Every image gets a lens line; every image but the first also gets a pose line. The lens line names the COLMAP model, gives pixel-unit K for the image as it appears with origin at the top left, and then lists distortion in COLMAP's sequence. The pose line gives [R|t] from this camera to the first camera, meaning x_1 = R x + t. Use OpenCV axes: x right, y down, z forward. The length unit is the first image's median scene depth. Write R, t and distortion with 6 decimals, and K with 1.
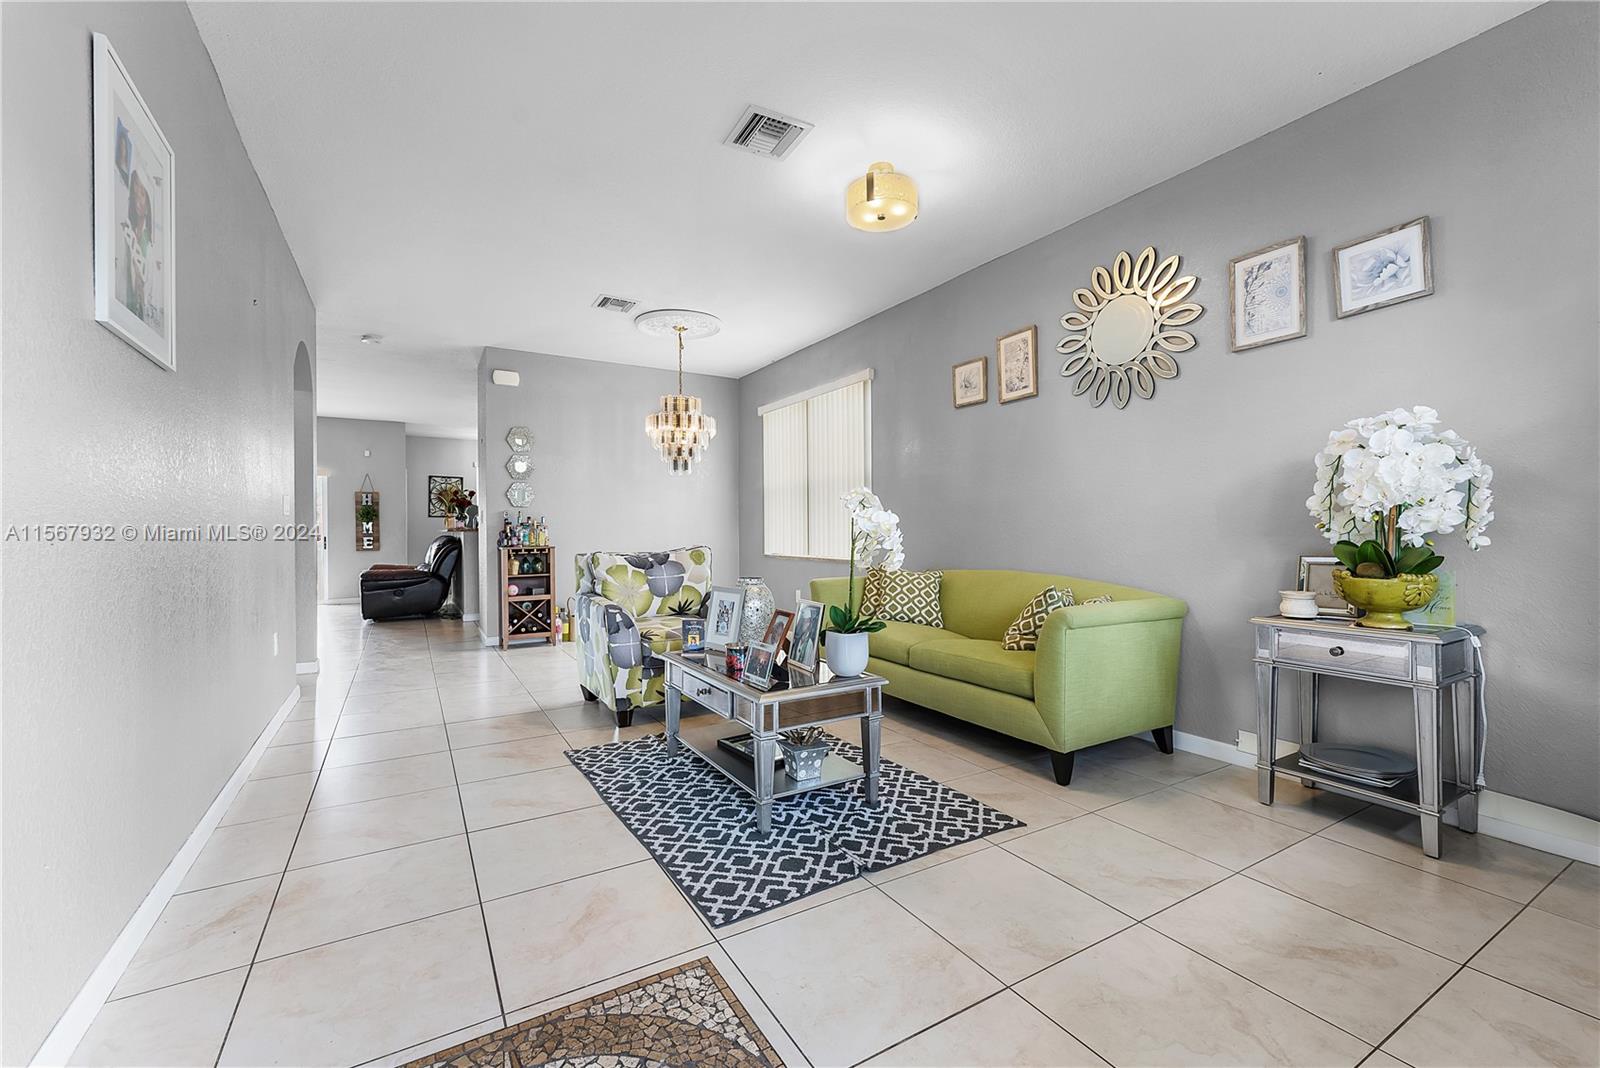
lens RADIAL K [[662.1, 0, 800.0], [0, 662.1, 534.0], [0, 0, 1]] dist [0.002880, 0.000171]
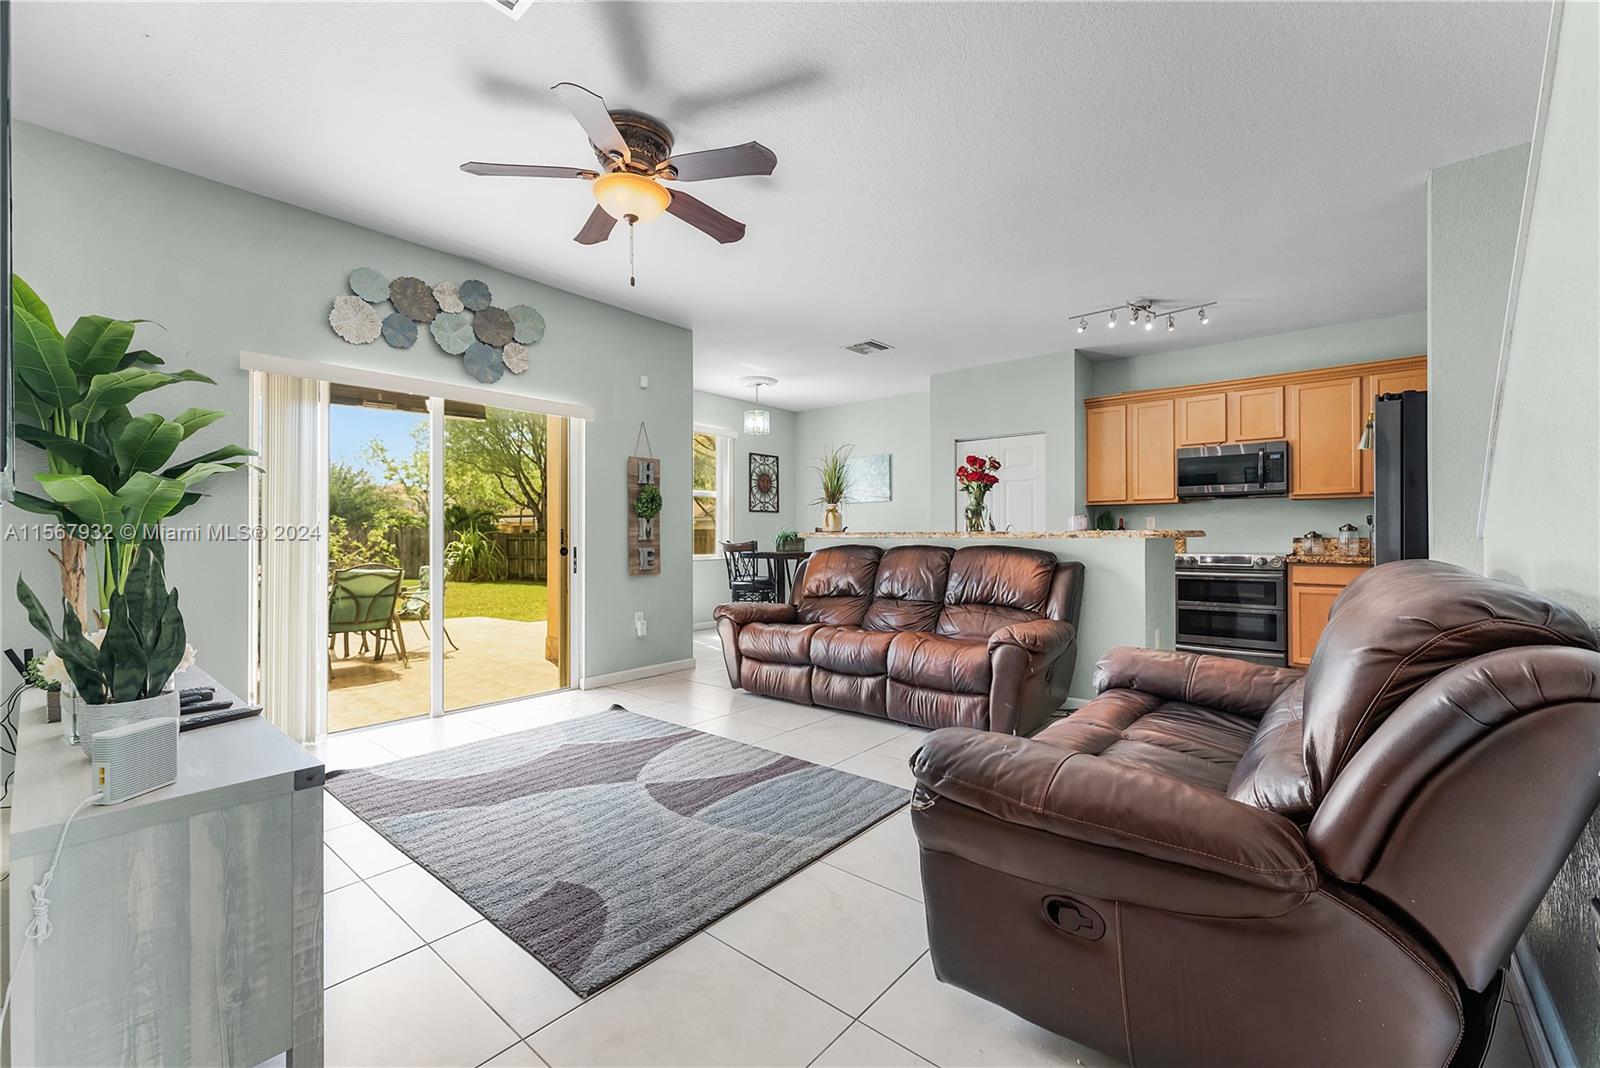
lens RADIAL K [[662.1, 0, 800.0], [0, 662.1, 534.0], [0, 0, 1]] dist [0.002880, 0.000171]
pose [[0.944486, 0.002018, 0.328544, -0.701885], [0.001119, 0.999956, -0.009357, -0.000665], [-0.328549, 0.009205, 0.944442, 0.482344]]
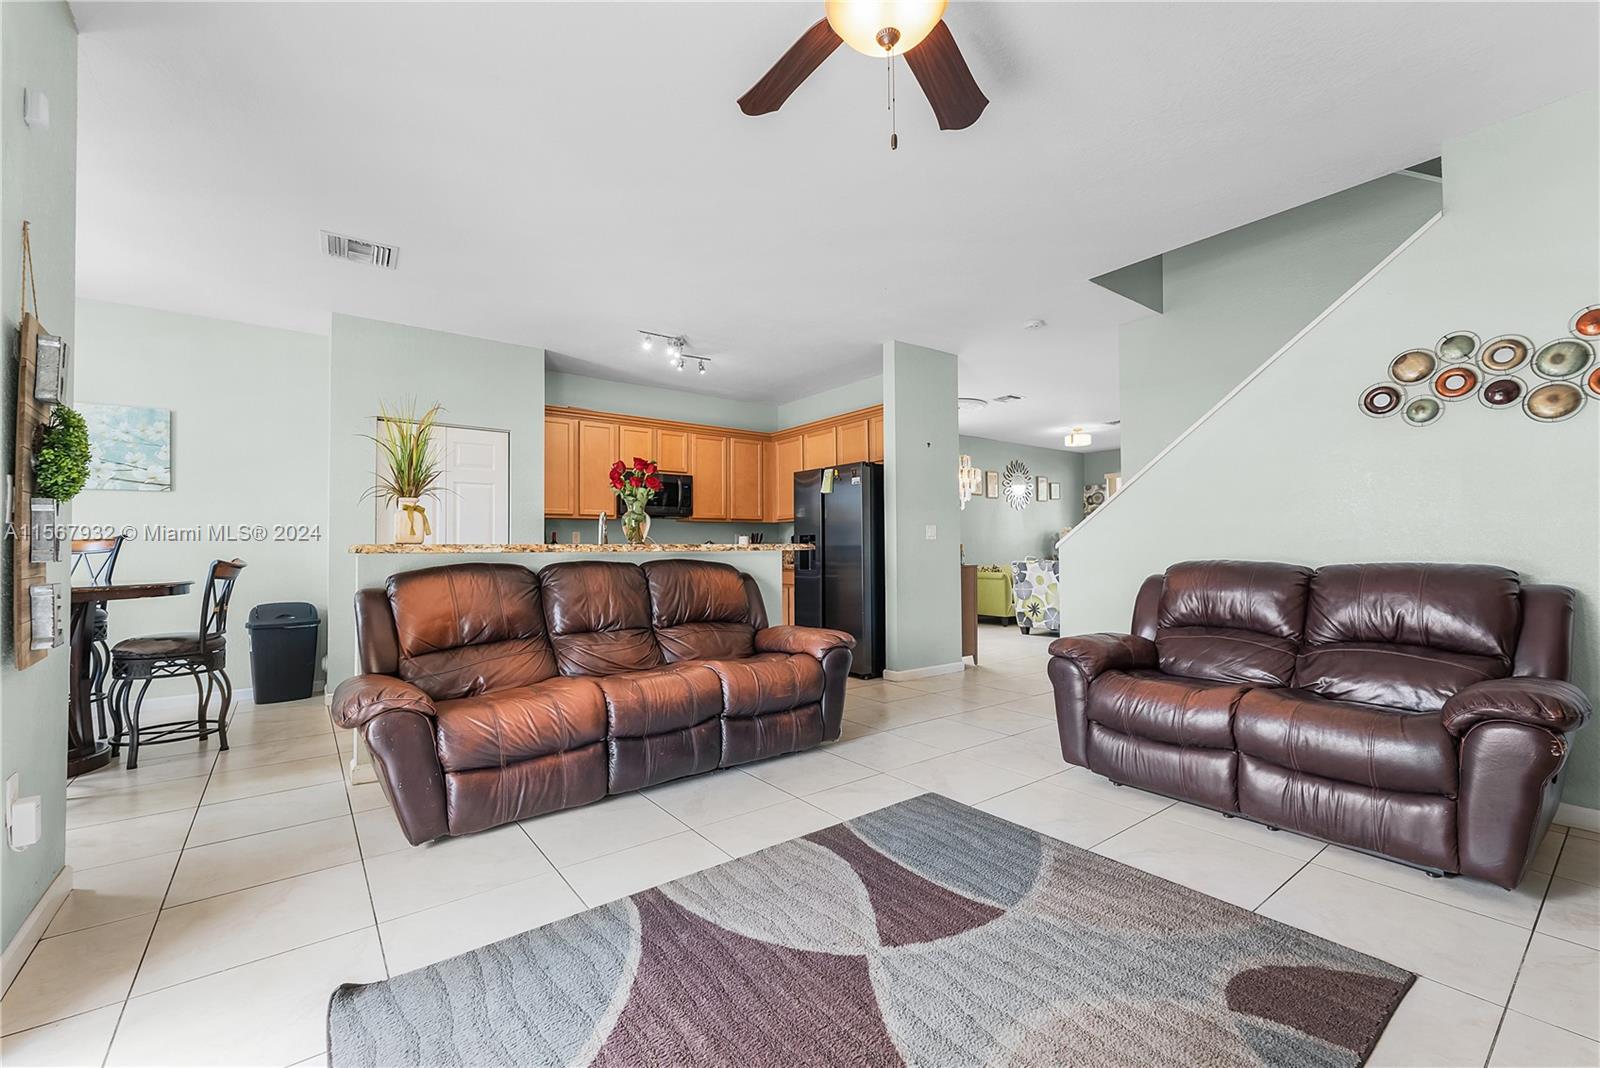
lens RADIAL K [[662.1, 0, 800.0], [0, 662.1, 534.0], [0, 0, 1]] dist [0.002880, 0.000171]
pose [[-0.122530, 0.024586, 0.992160, -0.845816], [0.012183, 0.999655, -0.023267, -0.002000], [-0.992390, 0.009237, -0.122787, 0.815765]]
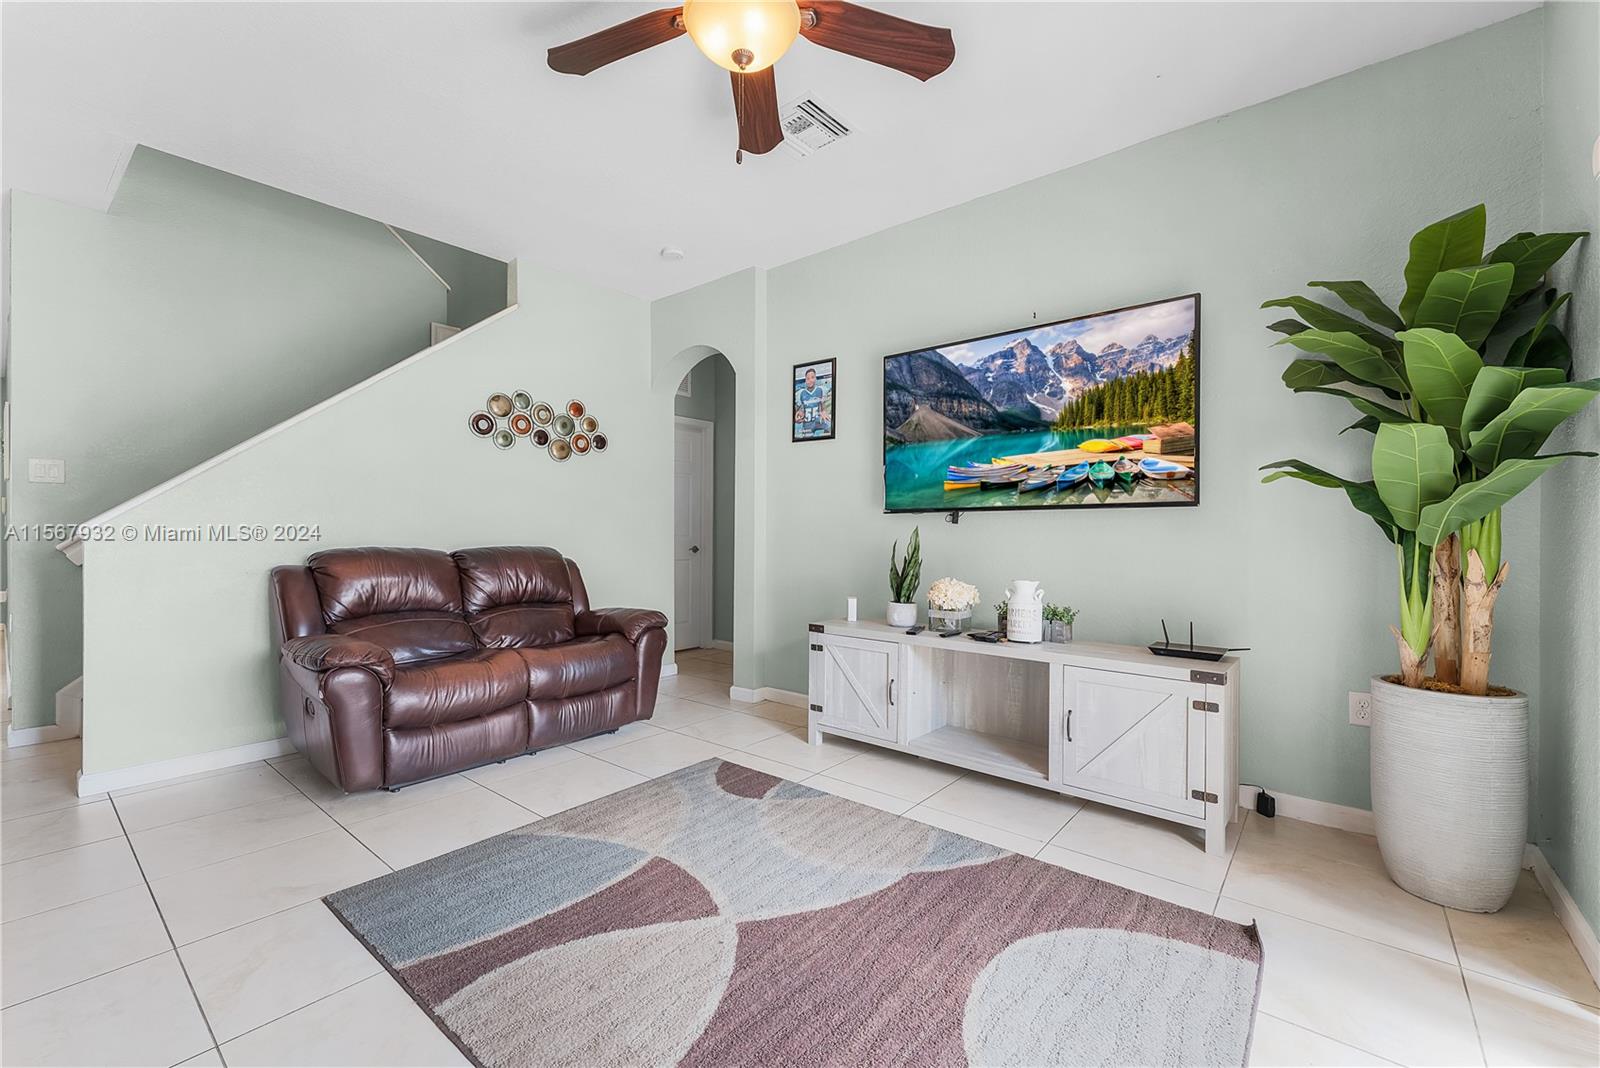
lens RADIAL K [[656.9, 0, 797.3], [0, 656.9, 533.4], [0, 0, 1]] dist [0.009331, 0.000005]
pose [[-0.939691, -0.002893, -0.342013, -0.627910], [-0.004475, 0.999983, 0.003838, -0.003050], [0.341996, 0.005137, -0.939687, 0.952049]]
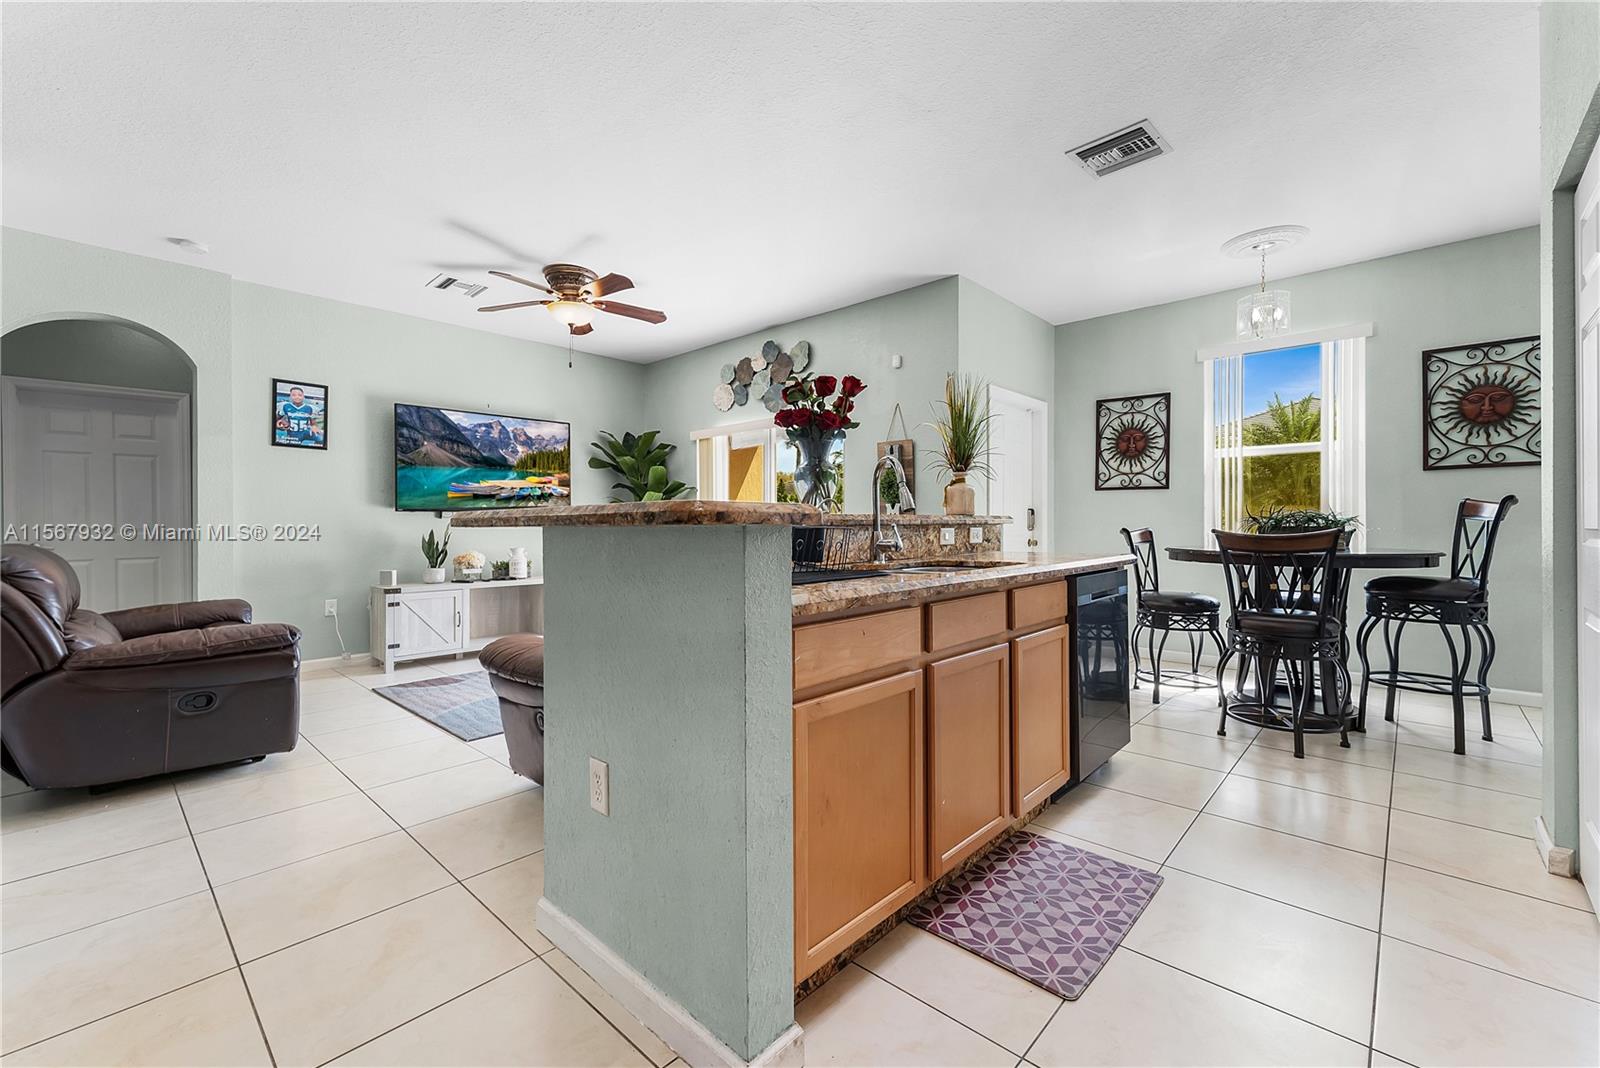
lens RADIAL K [[655.9, 0, 807.5], [0, 655.9, 523.8], [0, 0, 1]] dist [0.007058, -0.000071]
pose [[0.279708, 0.004395, -0.960075, -0.209474], [-0.000040, 0.999990, 0.004566, -0.005086], [0.960085, -0.001239, 0.279706, 0.799075]]
